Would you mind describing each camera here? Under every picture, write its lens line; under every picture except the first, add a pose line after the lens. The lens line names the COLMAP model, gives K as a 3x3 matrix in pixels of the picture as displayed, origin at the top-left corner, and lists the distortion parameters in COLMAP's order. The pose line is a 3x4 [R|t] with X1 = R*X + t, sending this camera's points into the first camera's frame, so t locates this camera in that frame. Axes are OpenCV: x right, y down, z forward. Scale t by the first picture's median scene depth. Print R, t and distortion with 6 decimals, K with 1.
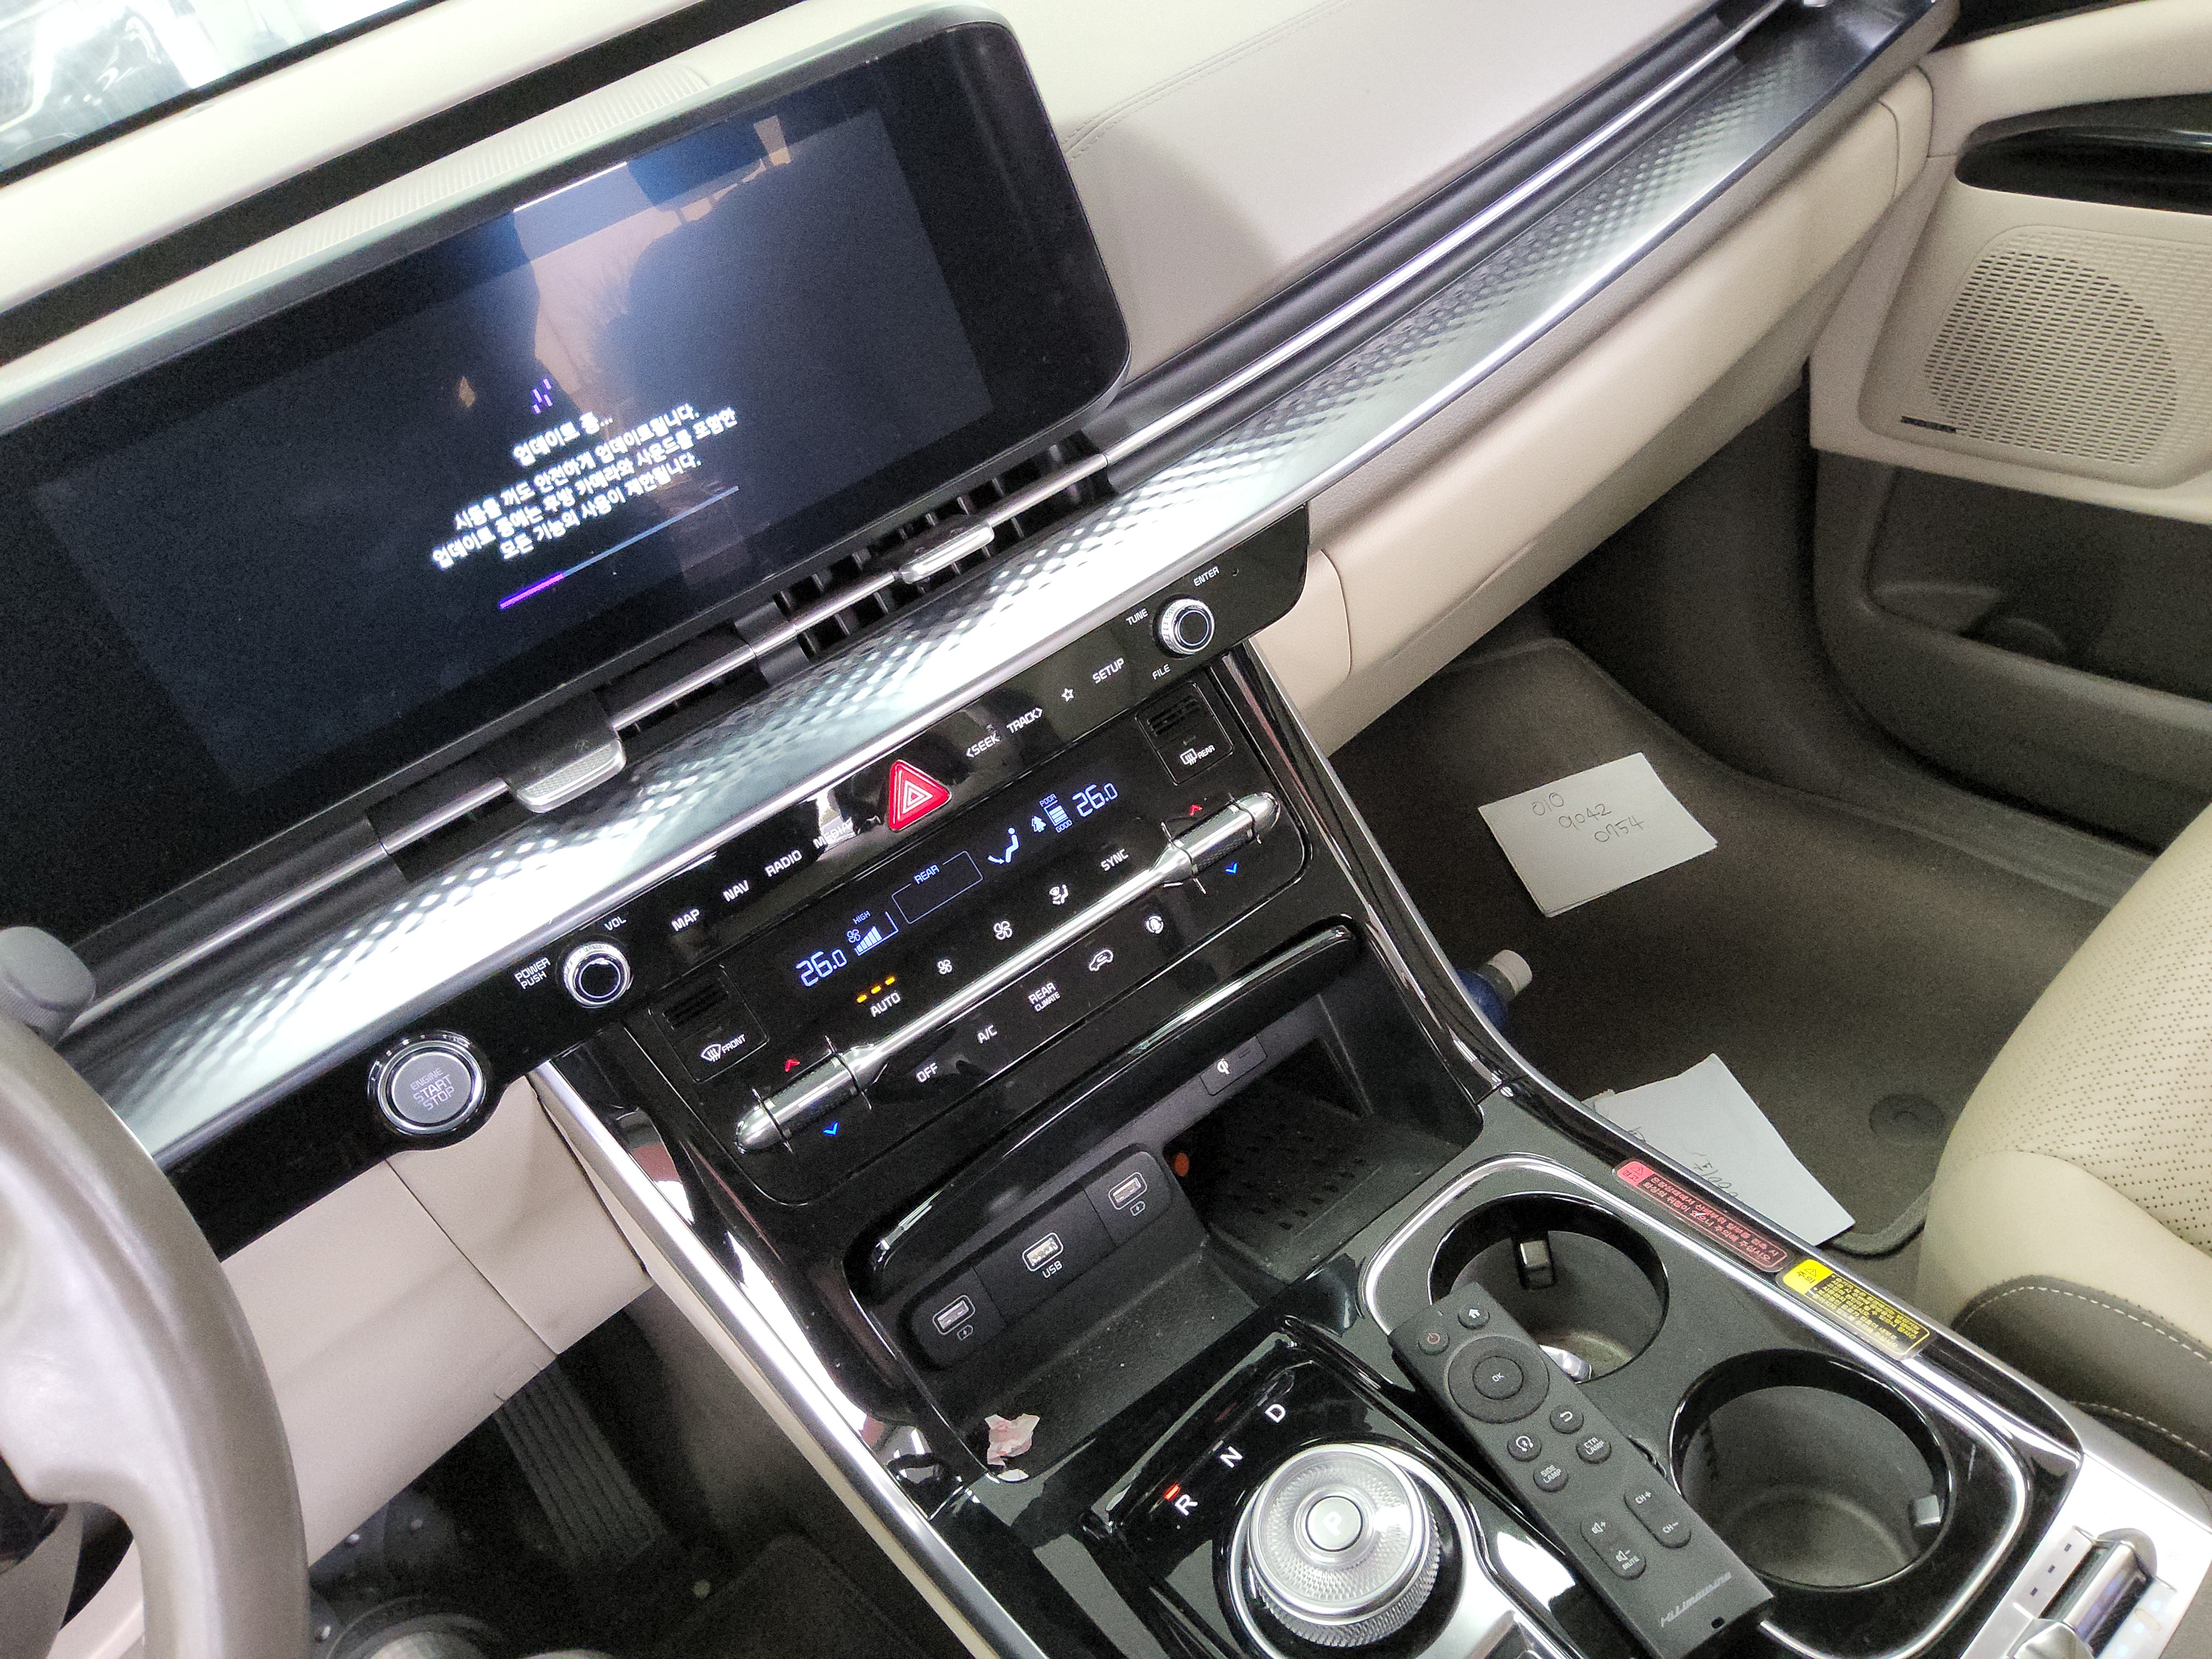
lens RADIAL K [[1674.1, 0, 1113.7], [0, 1674.1, 851.6], [0, 0, 1]] dist [0.057609, -0.089726]
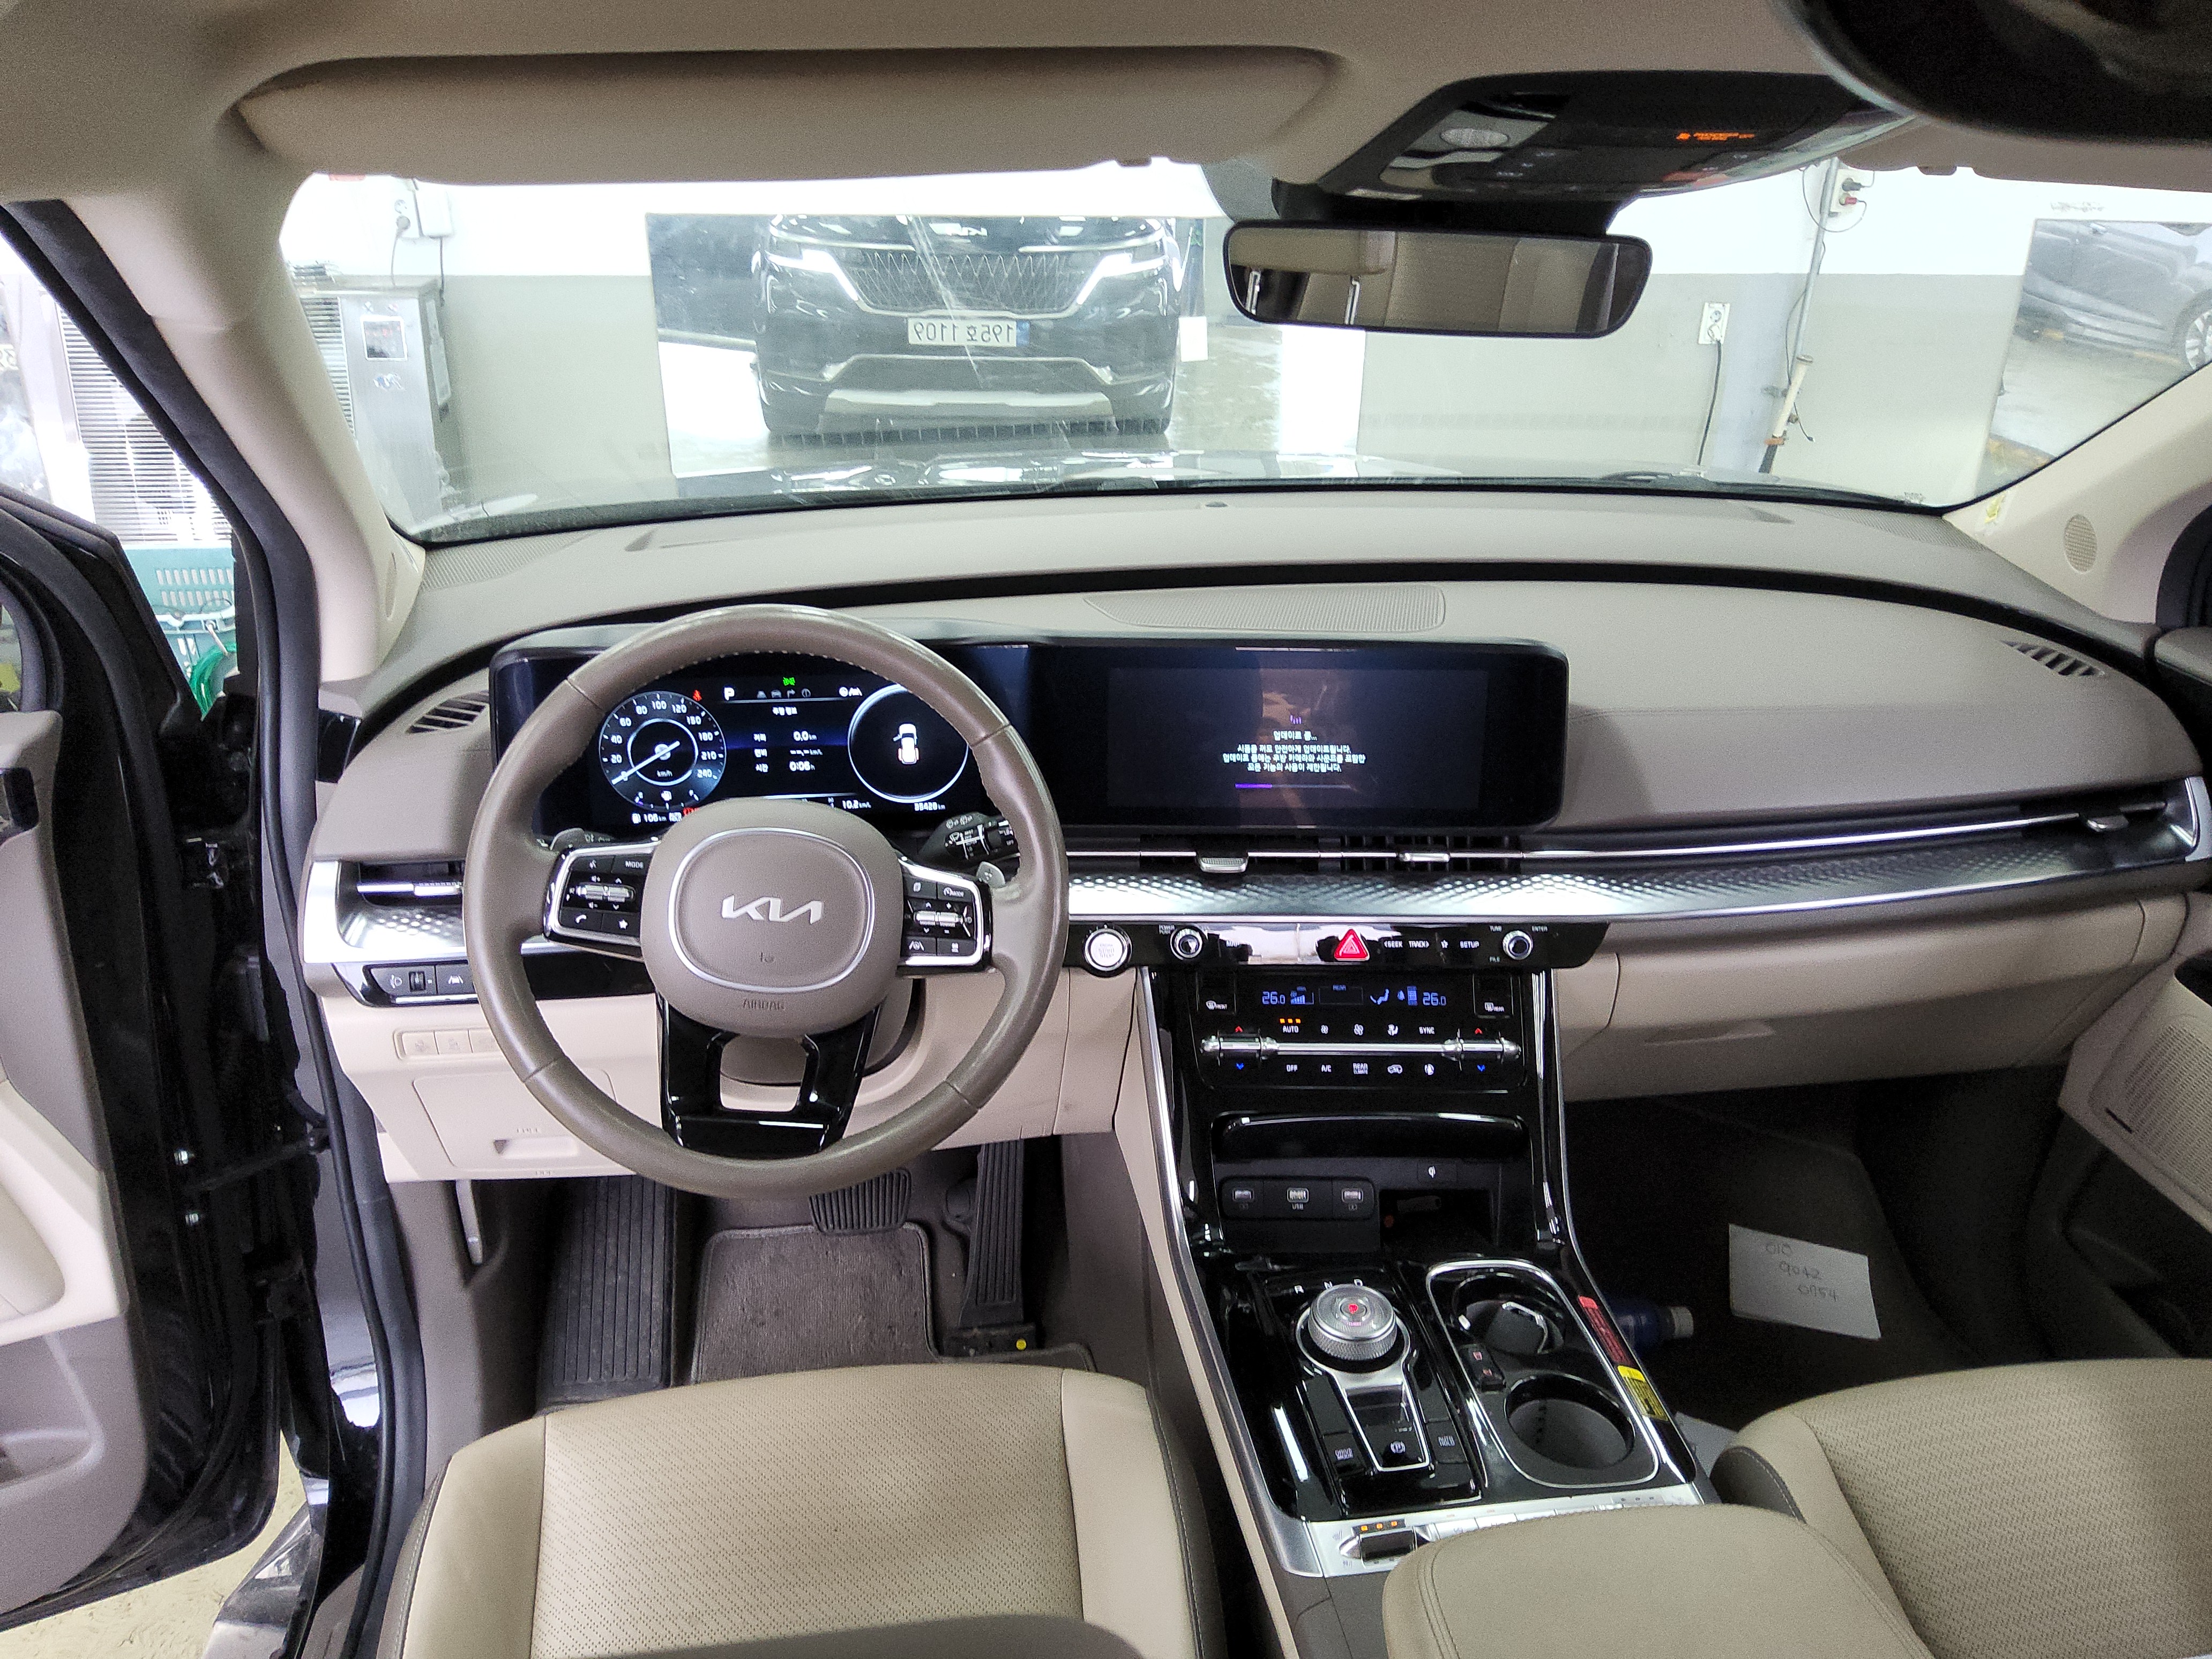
lens RADIAL K [[1674.1, 0, 1111.6], [0, 1674.1, 823.2], [0, 0, 1]] dist [0.057609, -0.089726]
pose [[0.819771, 0.445552, -0.359805, 0.313731], [-0.510971, 0.852761, -0.108197, 0.210661], [0.258620, 0.272547, 0.926733, -1.048369]]
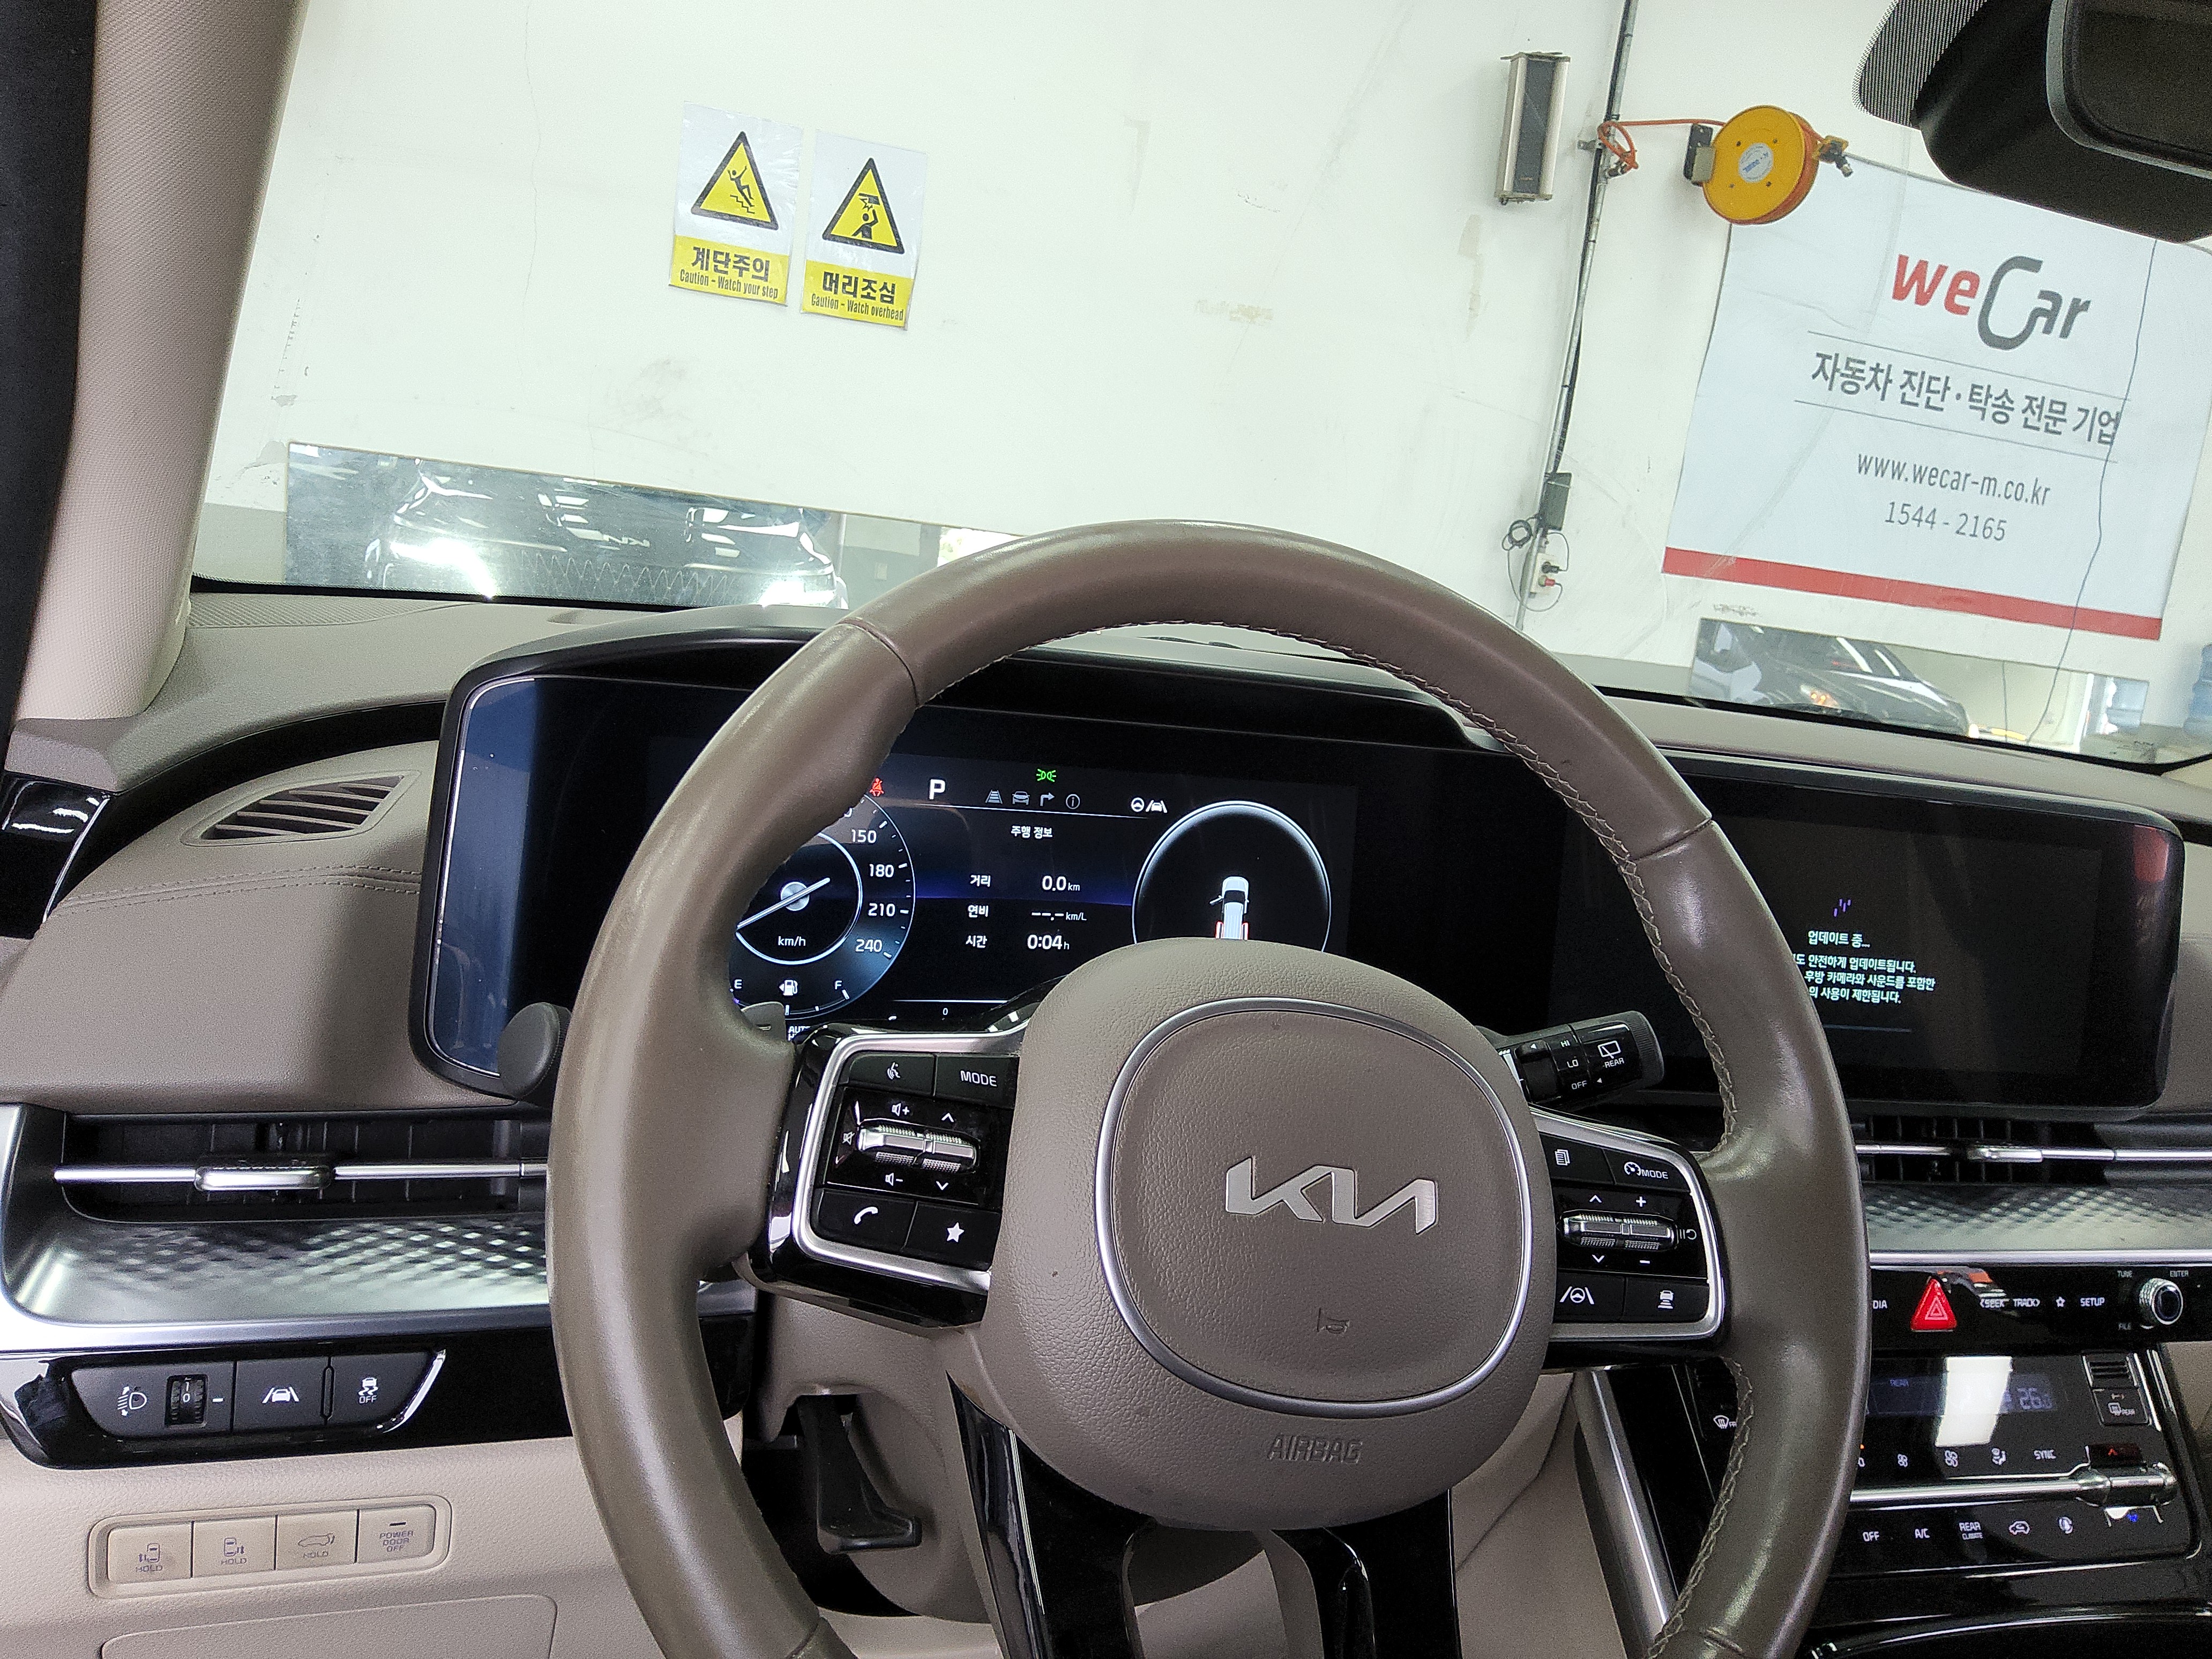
lens RADIAL K [[1674.1, 0, 1110.0], [0, 1674.1, 831.3], [0, 0, 1]] dist [0.057609, -0.089726]
pose [[0.881394, 0.412743, -0.229755, -0.499506], [-0.472353, 0.775380, -0.419128, 0.484589], [0.005155, 0.477942, 0.878376, -0.242316]]
